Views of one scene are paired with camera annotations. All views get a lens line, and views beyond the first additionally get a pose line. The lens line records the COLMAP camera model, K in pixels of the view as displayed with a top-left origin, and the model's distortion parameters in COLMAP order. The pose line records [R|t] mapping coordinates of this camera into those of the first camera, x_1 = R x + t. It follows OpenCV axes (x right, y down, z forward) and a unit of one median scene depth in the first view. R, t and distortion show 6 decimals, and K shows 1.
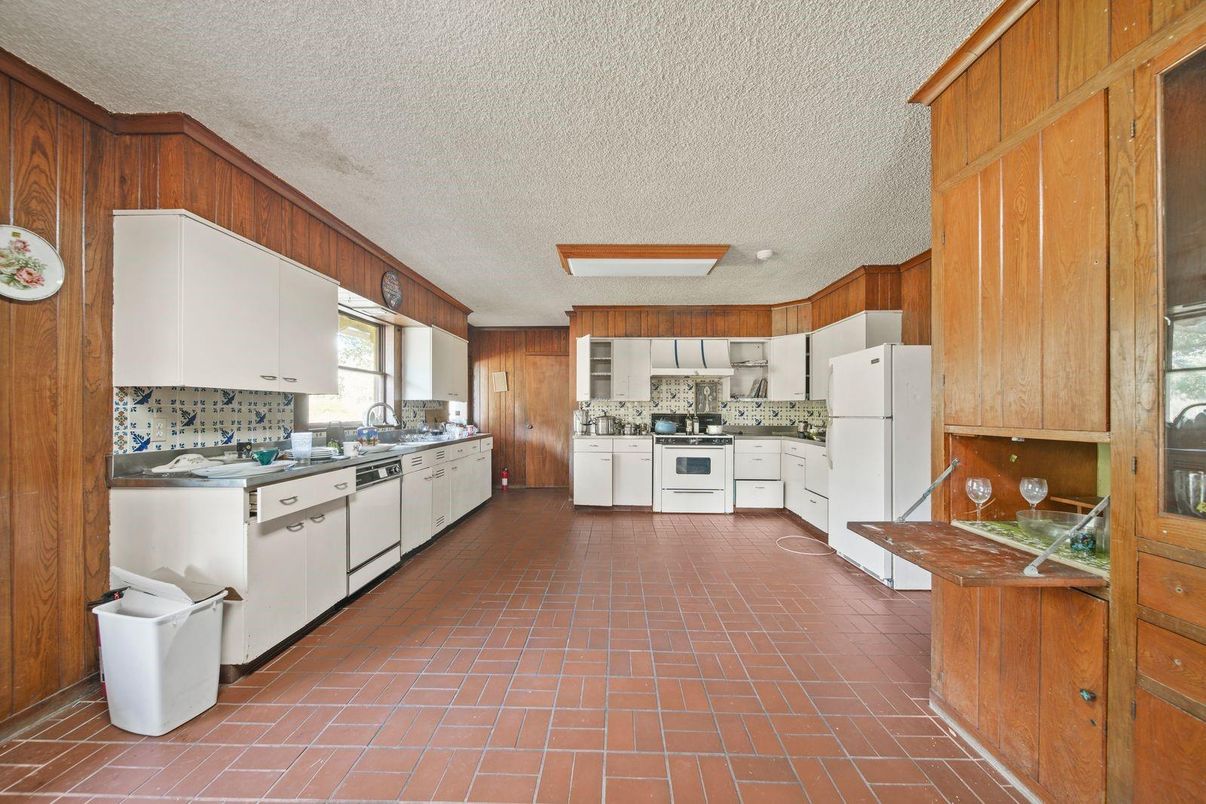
lens RADIAL K [[428.5, 0, 604.9], [0, 428.5, 404.1], [0, 0, 1]] dist [-0.000579, -0.000108]
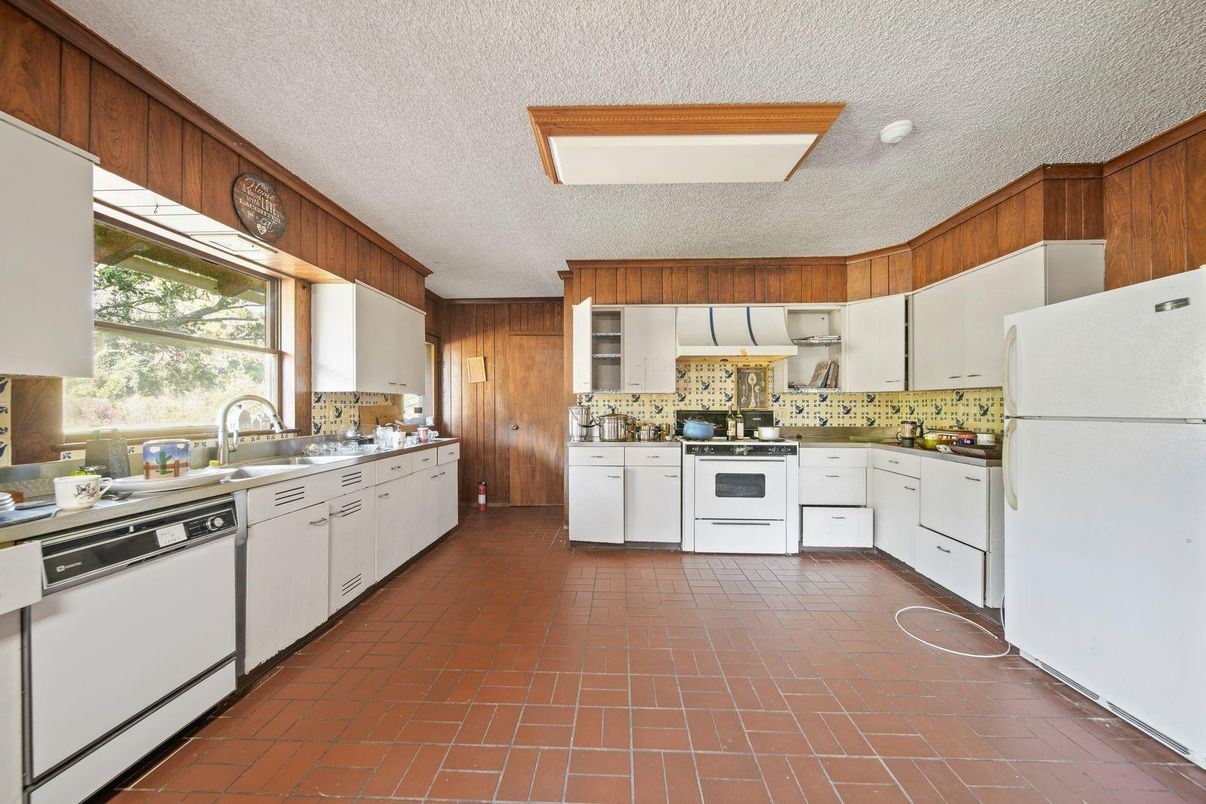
lens RADIAL K [[428.5, 0, 604.9], [0, 428.5, 404.1], [0, 0, 1]] dist [-0.000579, -0.000108]
pose [[0.999962, -0.003023, -0.008183, -0.006922], [0.003114, 0.999934, 0.011086, 0.003112], [0.008149, -0.011111, 0.999905, 0.285010]]
